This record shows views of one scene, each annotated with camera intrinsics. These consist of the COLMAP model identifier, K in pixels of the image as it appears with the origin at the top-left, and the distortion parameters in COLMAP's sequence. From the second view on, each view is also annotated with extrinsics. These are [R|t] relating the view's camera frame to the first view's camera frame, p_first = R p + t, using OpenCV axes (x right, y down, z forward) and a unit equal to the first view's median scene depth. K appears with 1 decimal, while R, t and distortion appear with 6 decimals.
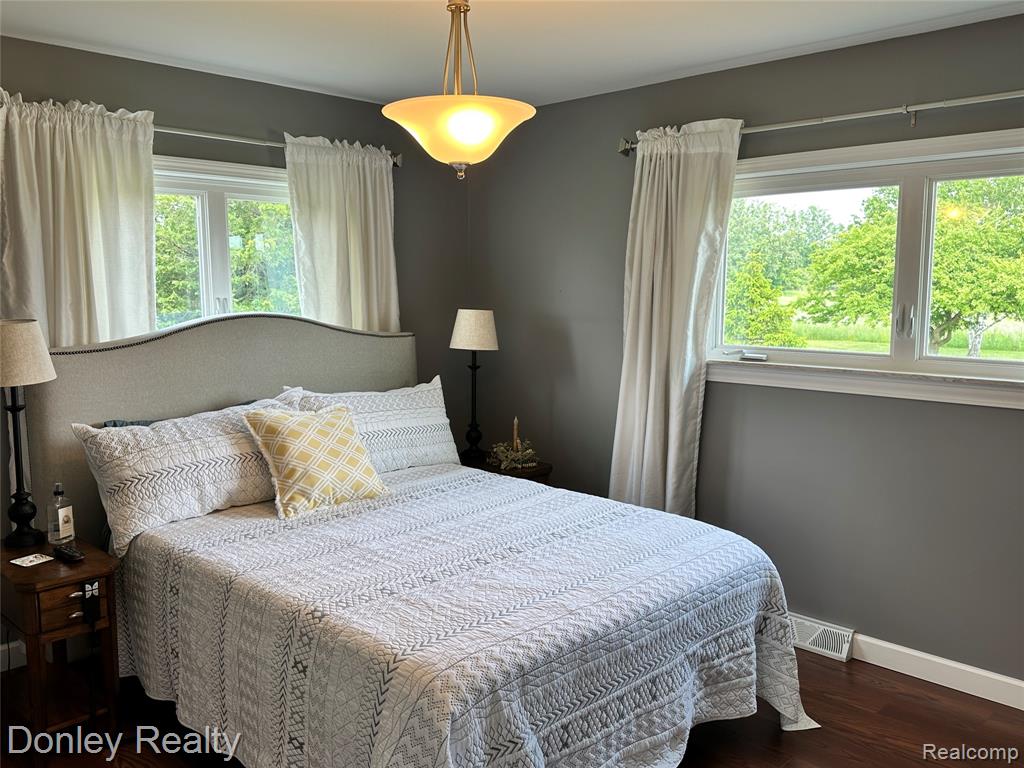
lens RADIAL K [[859.0, 0, 521.5], [0, 859.0, 385.0], [0, 0, 1]] dist [0.130074, -0.185005]
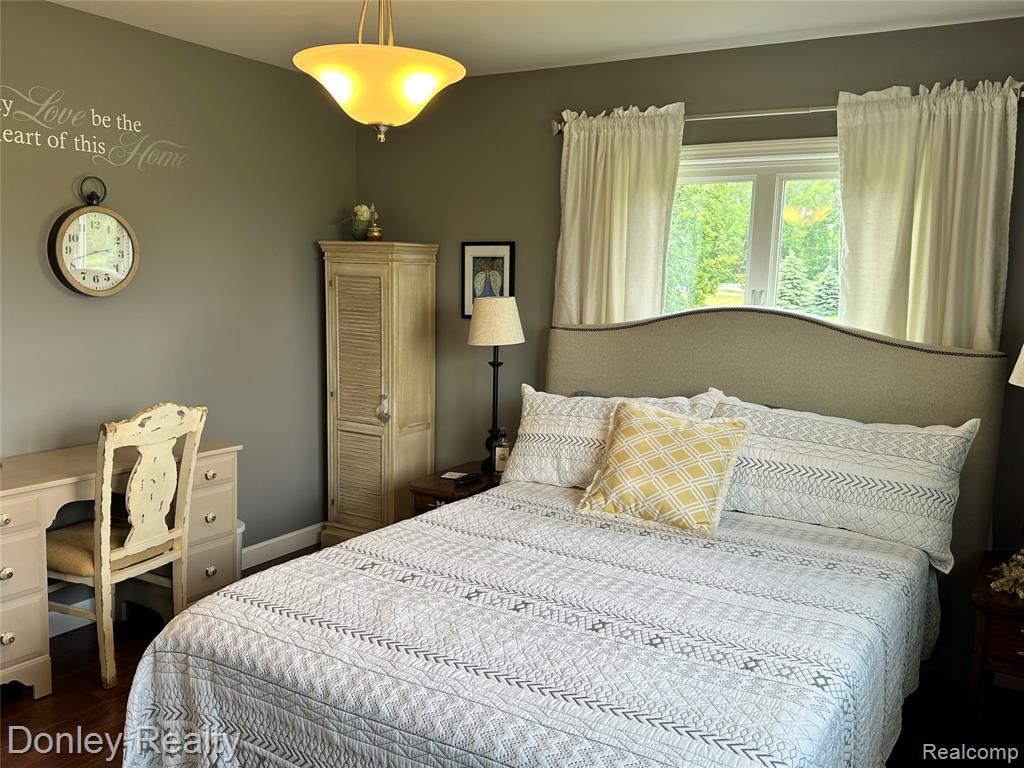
lens RADIAL K [[859.0, 0, 517.3], [0, 859.0, 389.6], [0, 0, 1]] dist [0.130074, -0.185005]
pose [[0.226483, 0.144365, -0.963257, 0.576833], [-0.146613, 0.982740, 0.112813, -0.072514], [0.962918, 0.115676, 0.243739, 0.625845]]
